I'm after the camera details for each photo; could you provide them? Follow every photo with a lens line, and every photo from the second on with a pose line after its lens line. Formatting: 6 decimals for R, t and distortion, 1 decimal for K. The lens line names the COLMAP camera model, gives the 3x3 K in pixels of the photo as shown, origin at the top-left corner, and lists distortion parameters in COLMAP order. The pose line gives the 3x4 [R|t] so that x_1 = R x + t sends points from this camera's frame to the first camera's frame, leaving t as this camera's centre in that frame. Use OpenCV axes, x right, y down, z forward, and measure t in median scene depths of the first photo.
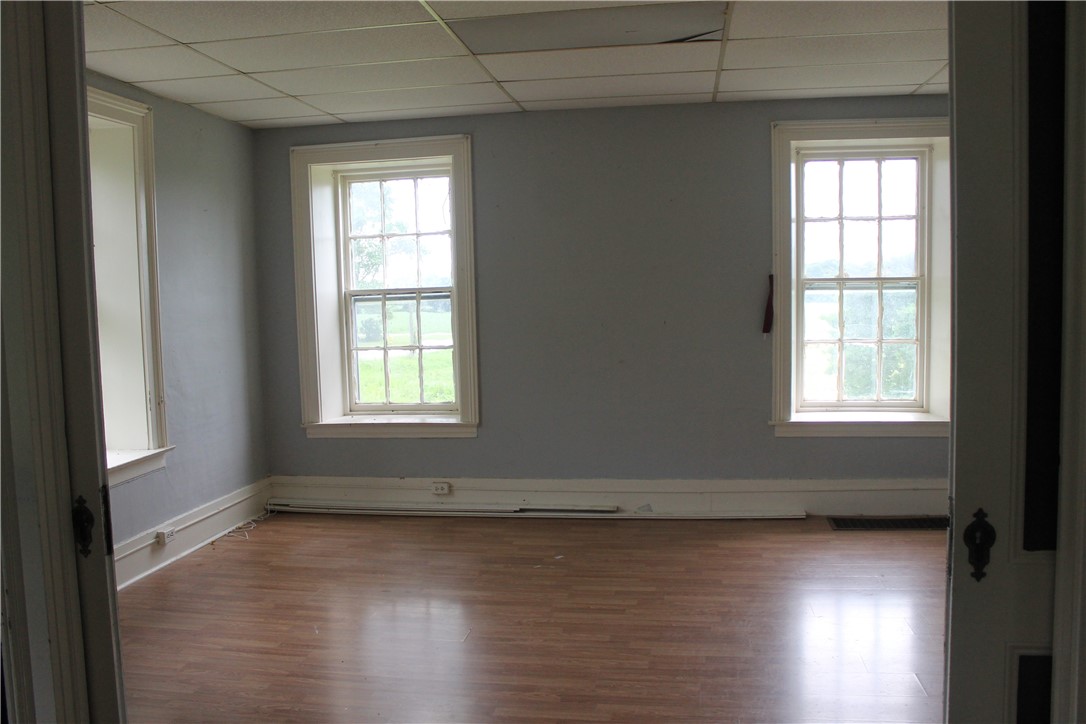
lens RADIAL K [[944.0, 0, 542.4], [0, 944.0, 362.5], [0, 0, 1]] dist [-0.071558, -0.002686]
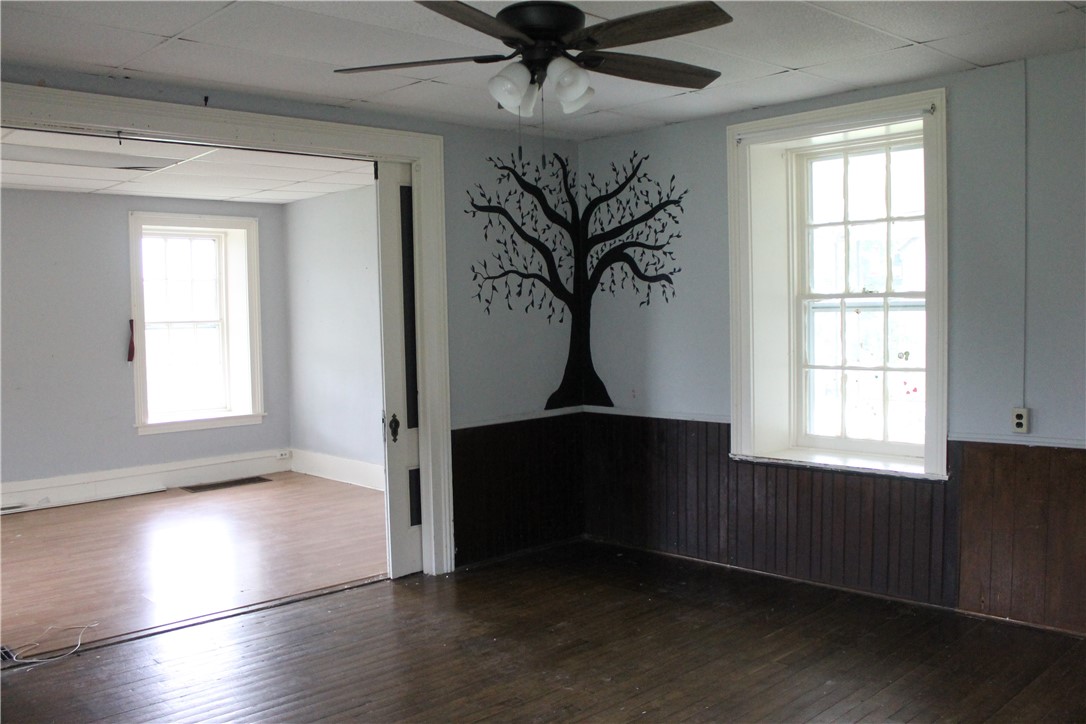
lens RADIAL K [[944.0, 0, 542.5], [0, 944.0, 361.2], [0, 0, 1]] dist [-0.071558, -0.002686]
pose [[0.627134, -0.034149, 0.778162, -0.460858], [0.065525, 0.997810, -0.009020, 0.021503], [-0.776150, 0.056645, 0.627998, -0.346446]]
